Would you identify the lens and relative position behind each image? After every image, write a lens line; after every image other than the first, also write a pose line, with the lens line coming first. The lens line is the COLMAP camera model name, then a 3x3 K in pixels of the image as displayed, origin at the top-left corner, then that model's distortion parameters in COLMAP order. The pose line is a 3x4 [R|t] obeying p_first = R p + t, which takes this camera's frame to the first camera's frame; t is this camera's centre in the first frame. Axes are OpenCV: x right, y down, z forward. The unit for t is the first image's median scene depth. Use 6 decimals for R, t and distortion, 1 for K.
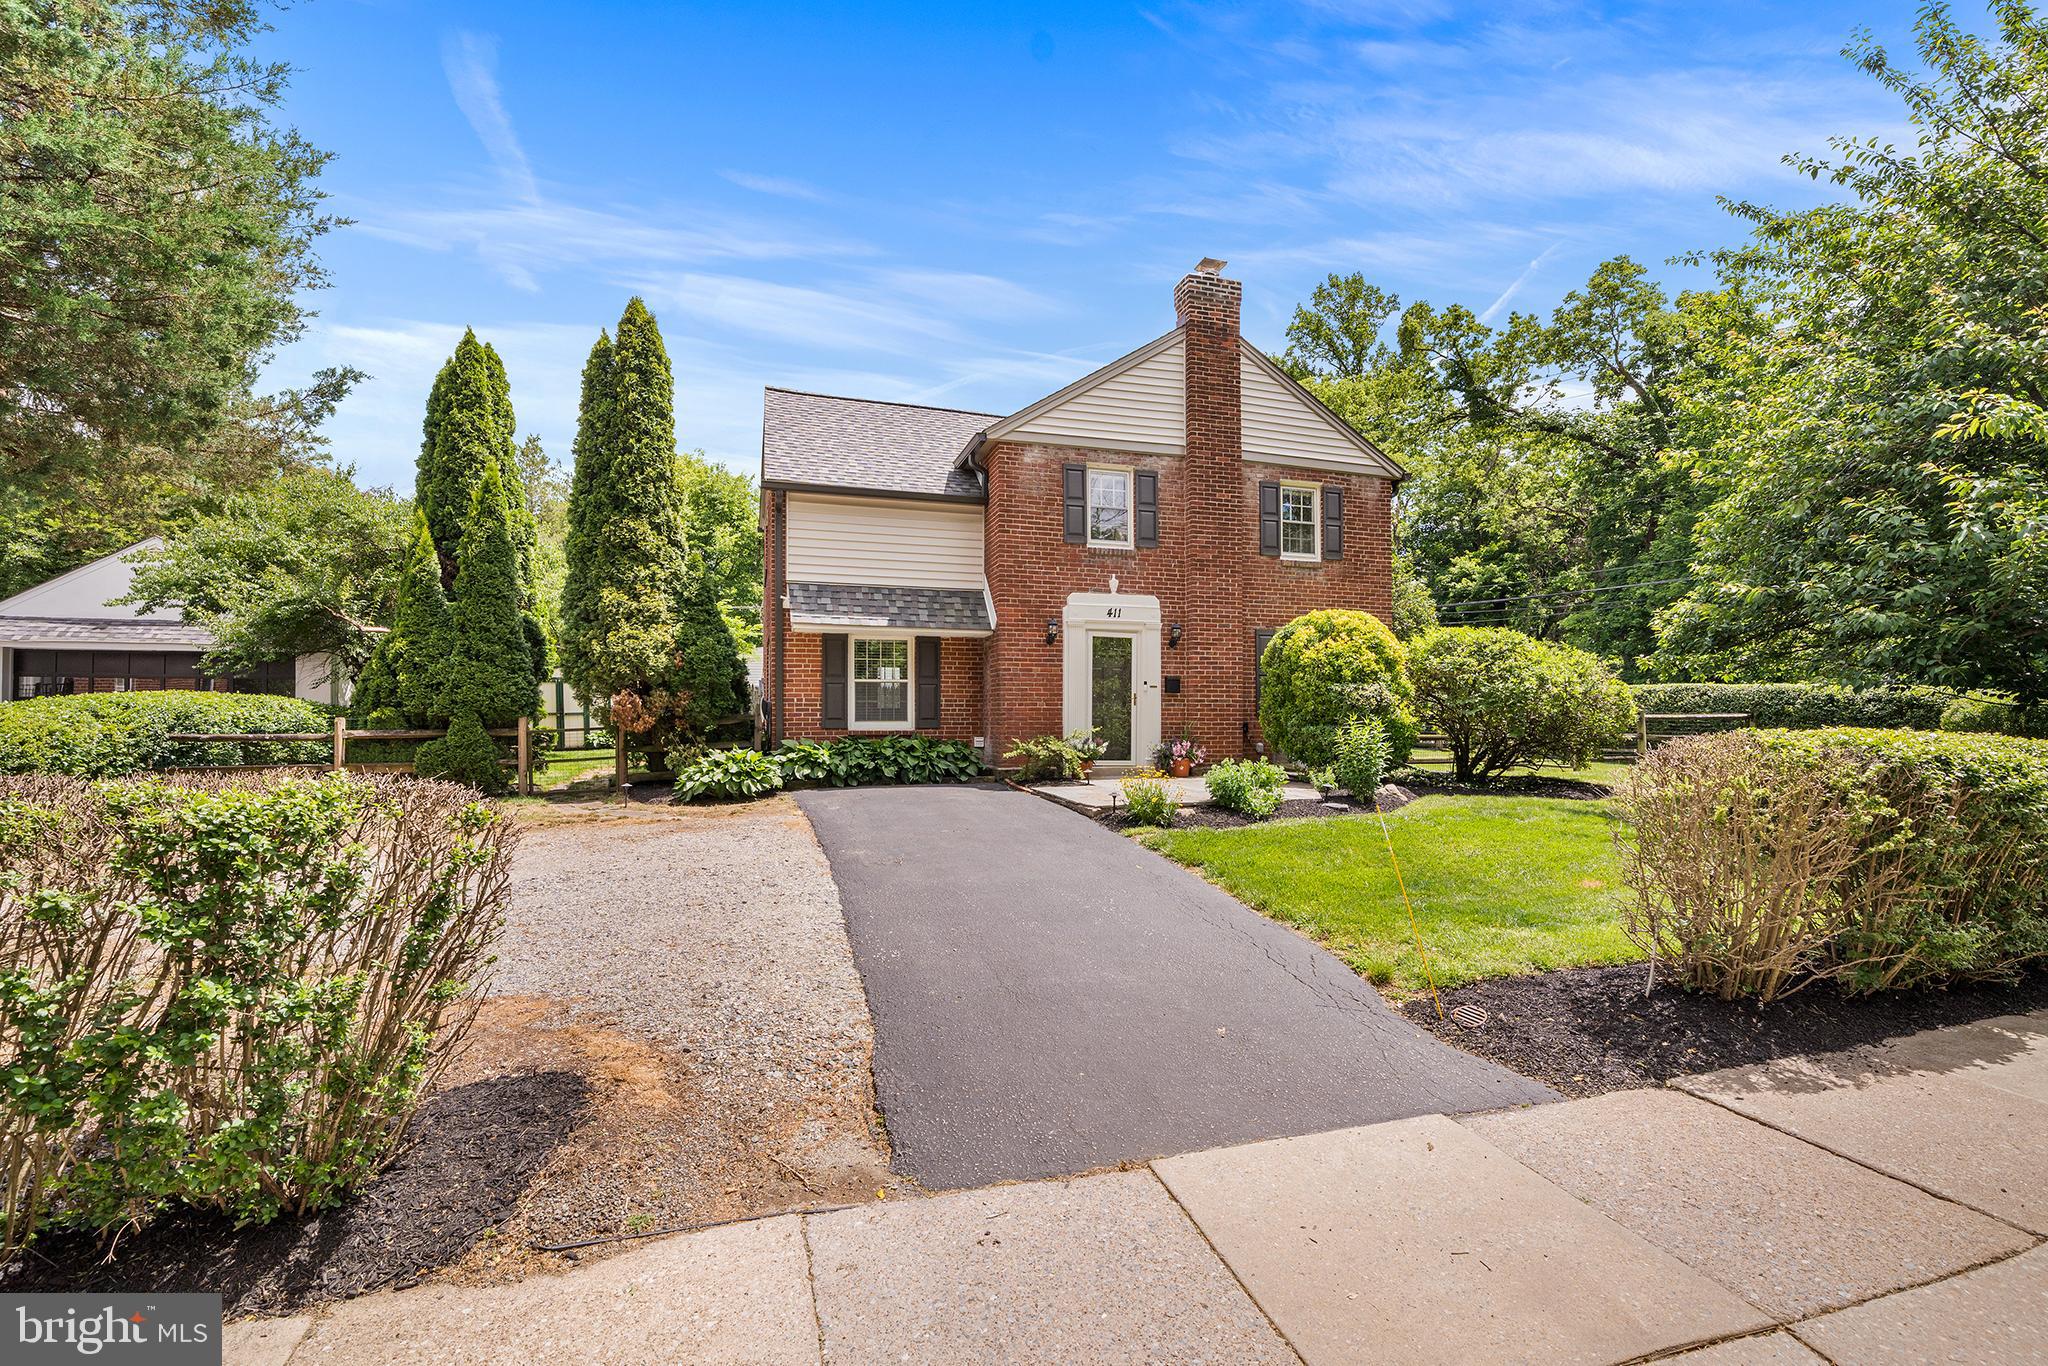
lens RADIAL K [[928.1, 0, 1032.1], [0, 928.1, 695.6], [0, 0, 1]] dist [-0.001085, -0.000183]
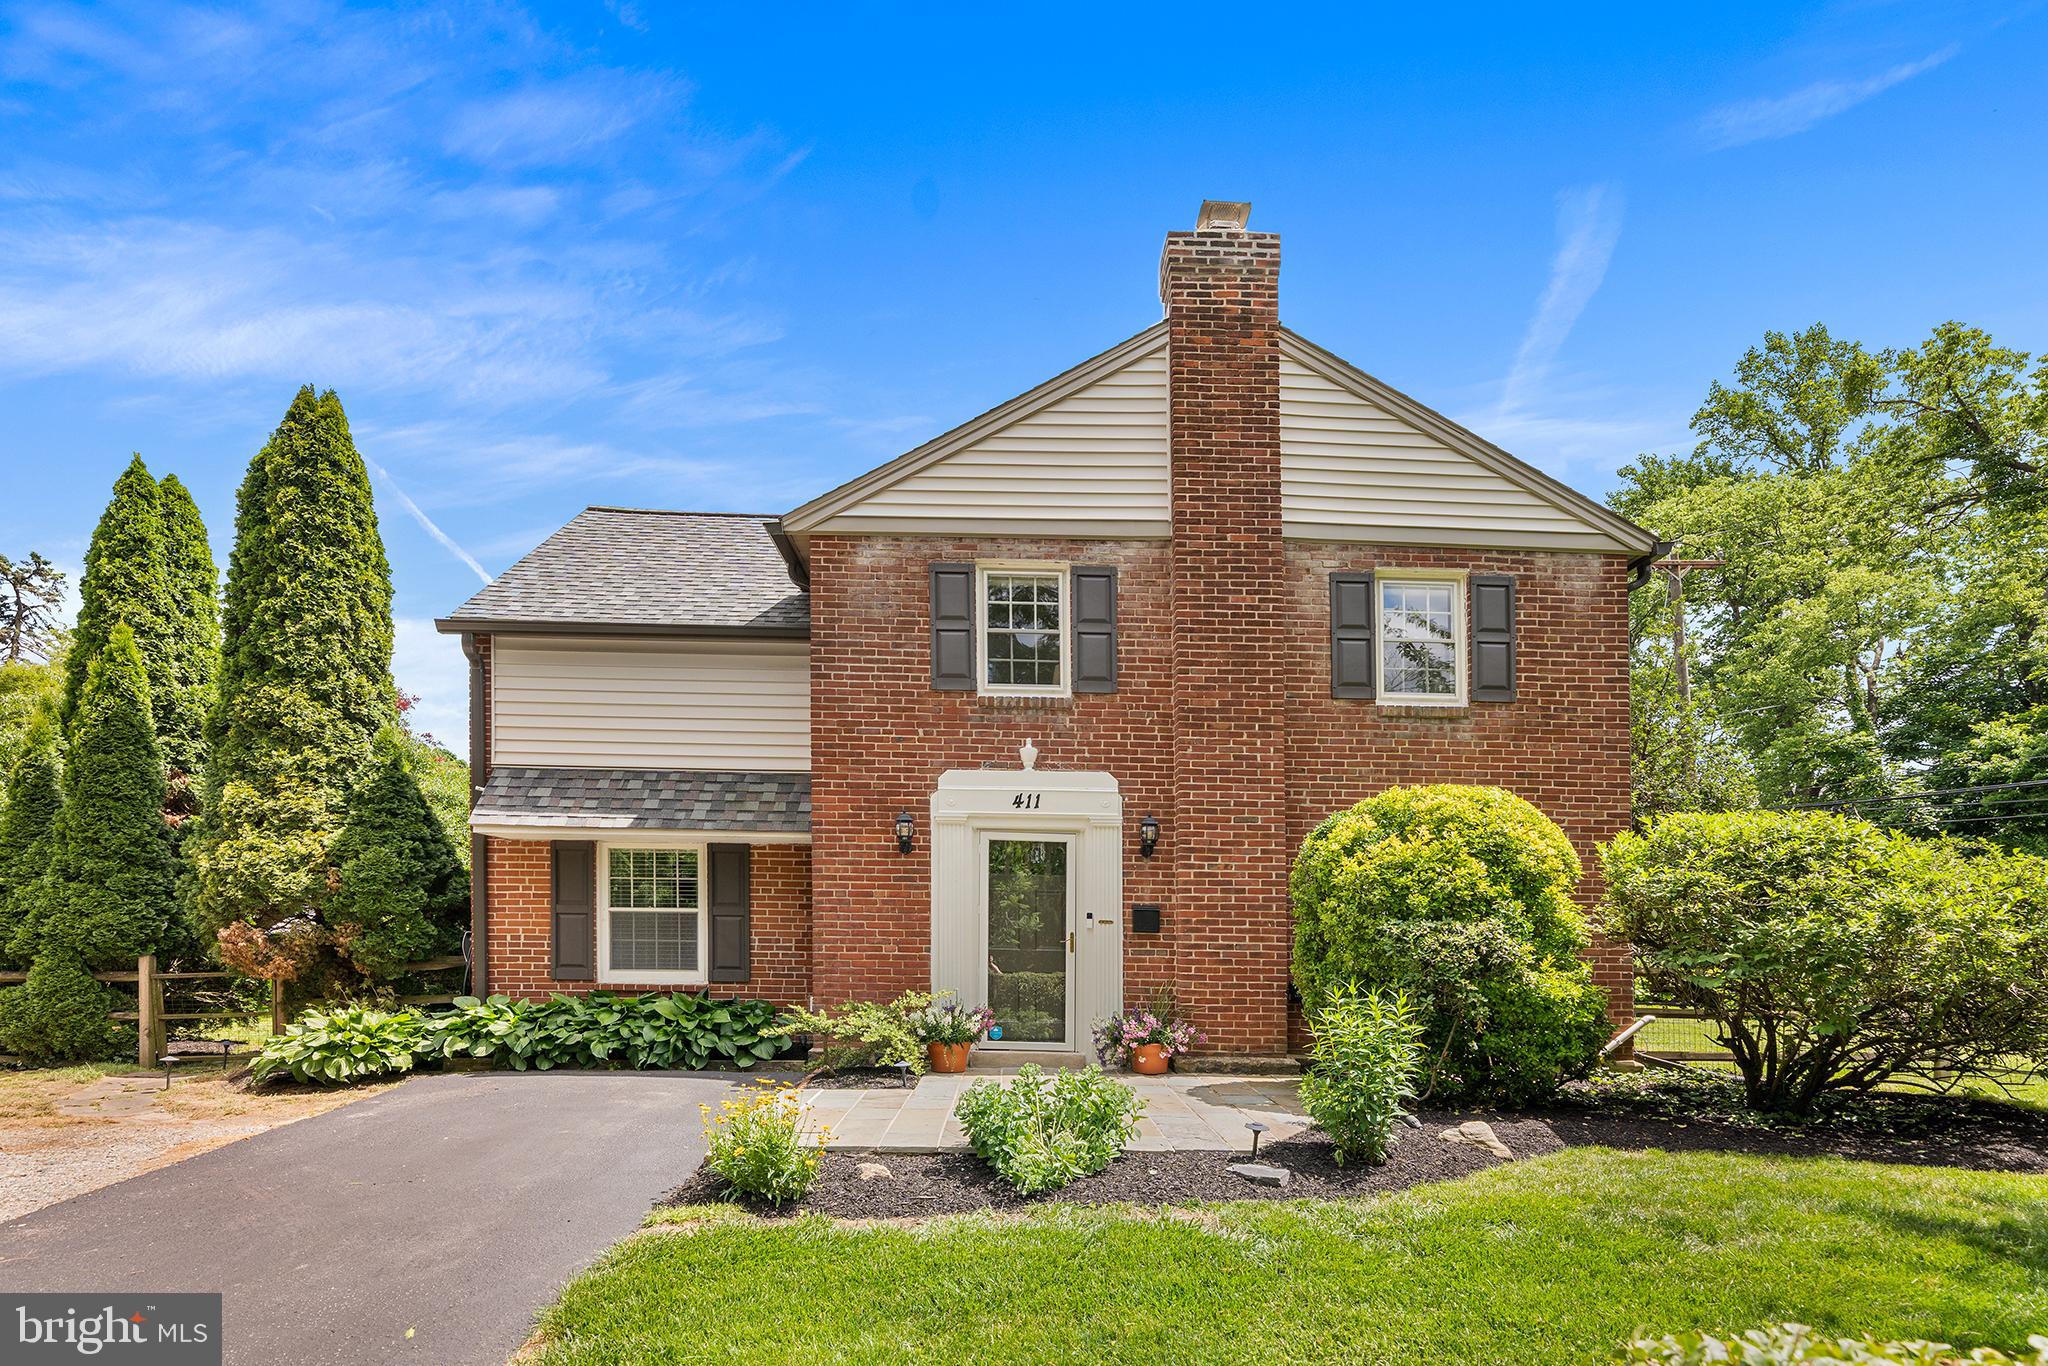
lens RADIAL K [[1045.4, 0, 1023.1], [0, 1045.4, 911.8], [0, 0, 1]] dist [-0.002547, 0.000112]
pose [[0.940078, 0.006819, -0.340891, 0.325643], [-0.010549, 0.999903, -0.009091, -0.010095], [0.340796, 0.012143, 0.940059, 0.355617]]
